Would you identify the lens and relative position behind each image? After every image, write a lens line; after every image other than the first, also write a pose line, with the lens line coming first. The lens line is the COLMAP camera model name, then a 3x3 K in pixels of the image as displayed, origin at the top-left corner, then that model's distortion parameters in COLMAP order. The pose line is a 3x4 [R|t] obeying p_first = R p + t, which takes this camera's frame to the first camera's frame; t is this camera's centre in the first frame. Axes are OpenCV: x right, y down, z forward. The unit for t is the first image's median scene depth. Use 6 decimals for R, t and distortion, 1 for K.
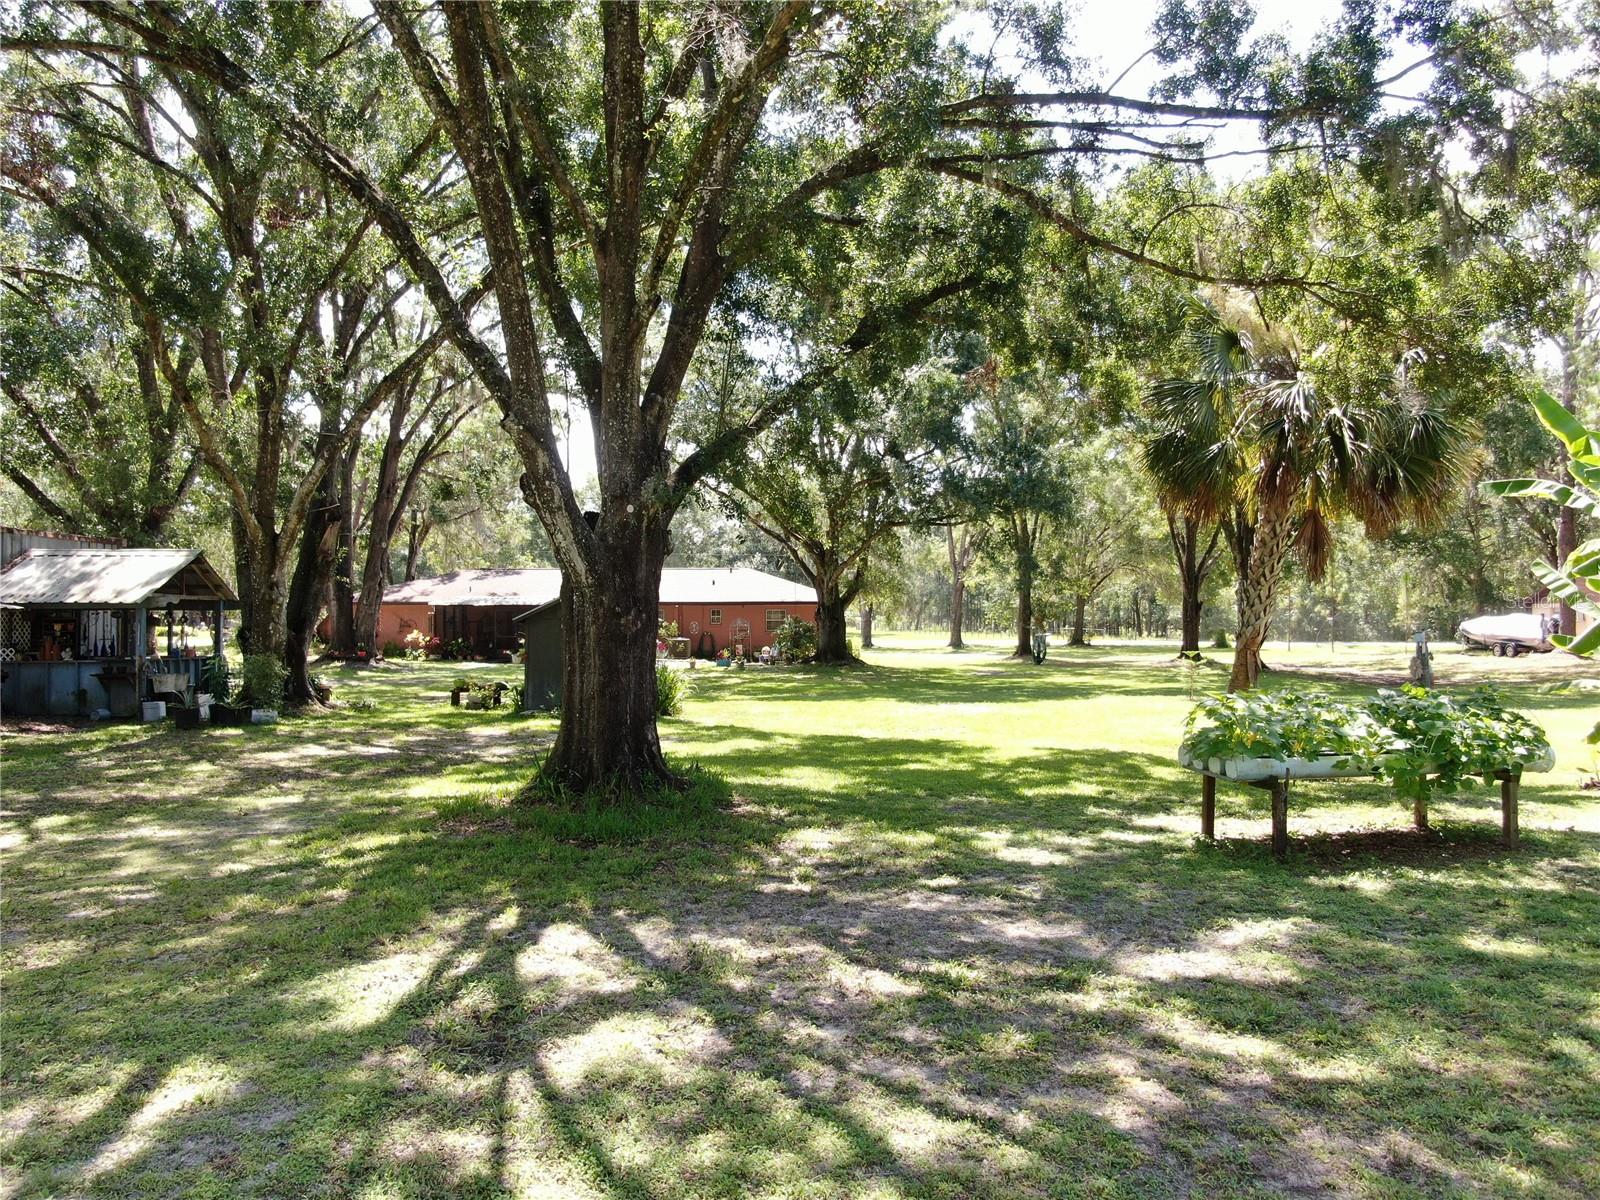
lens RADIAL K [[1143.6, 0, 801.1], [0, 1143.6, 599.3], [0, 0, 1]] dist [-0.025059, 0.005270]
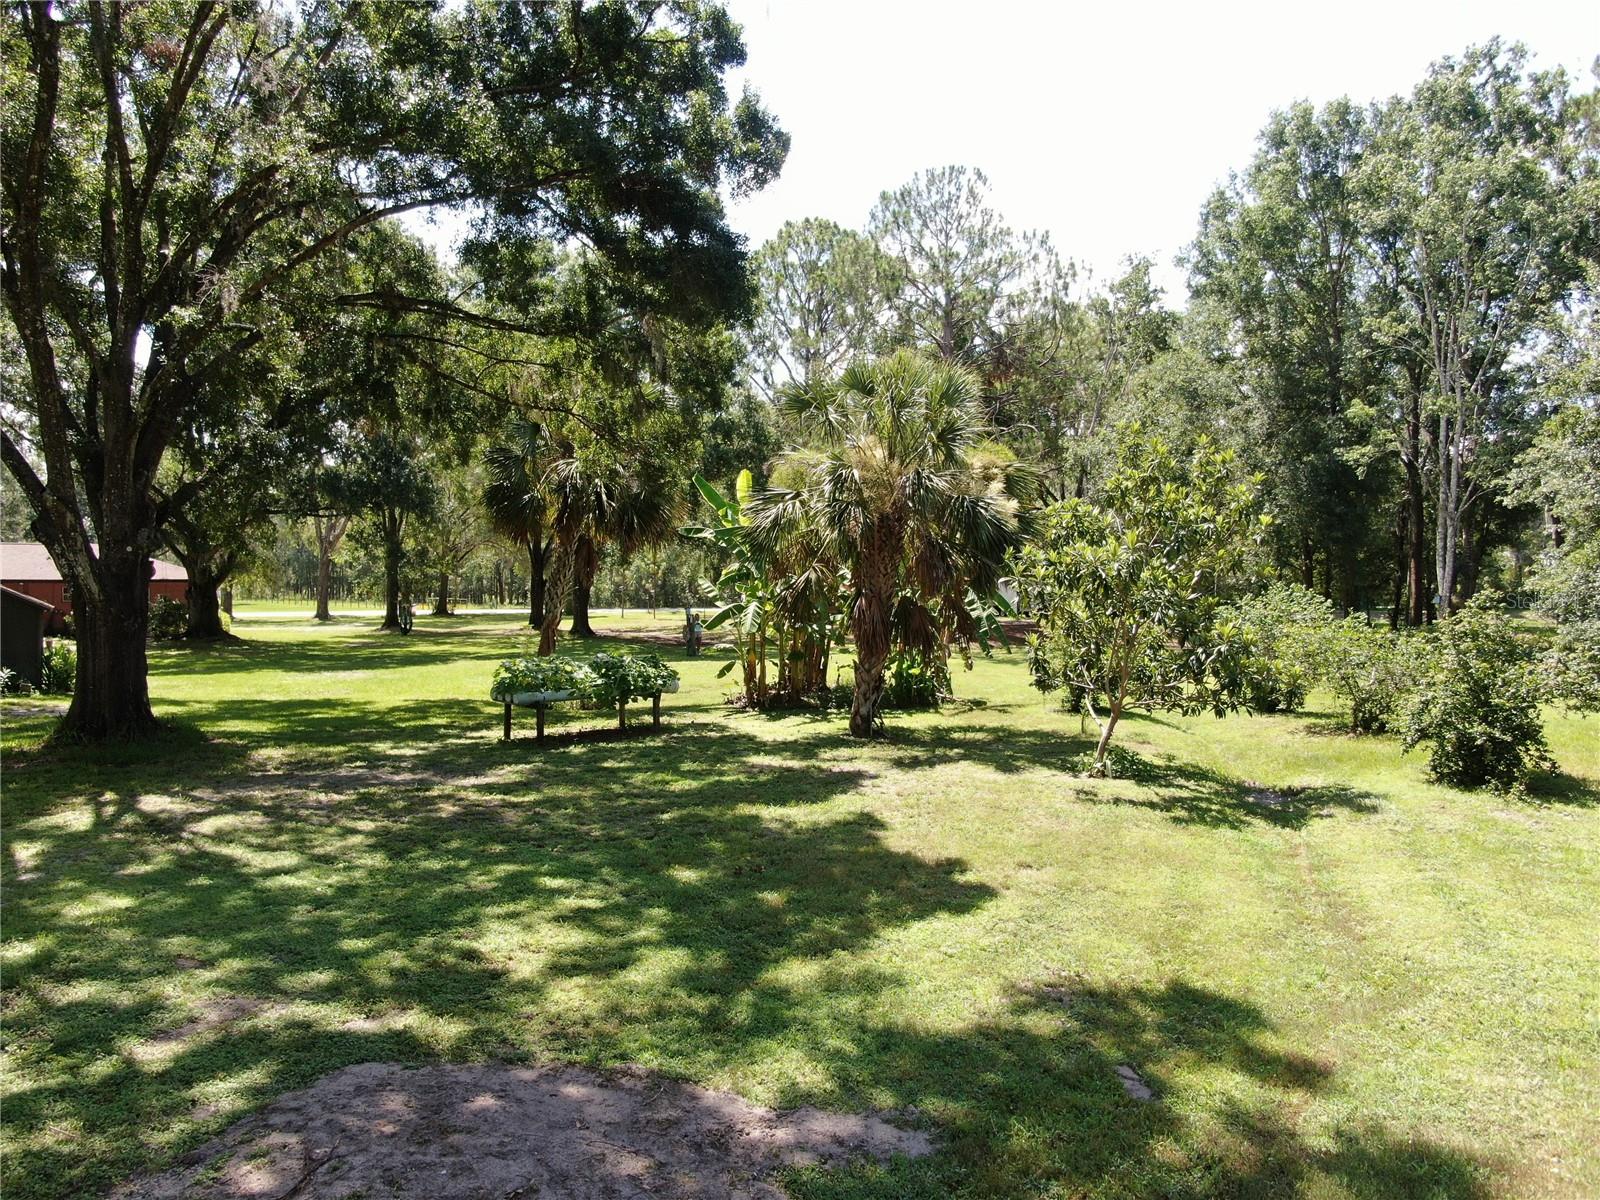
lens RADIAL K [[1143.6, 0, 803.4], [0, 1143.6, 592.2], [0, 0, 1]] dist [-0.025059, 0.005270]
pose [[0.856405, -0.005346, 0.516276, -0.118716], [-0.007803, 0.999698, 0.023296, -0.046927], [-0.516245, -0.023979, 0.856105, -0.543399]]
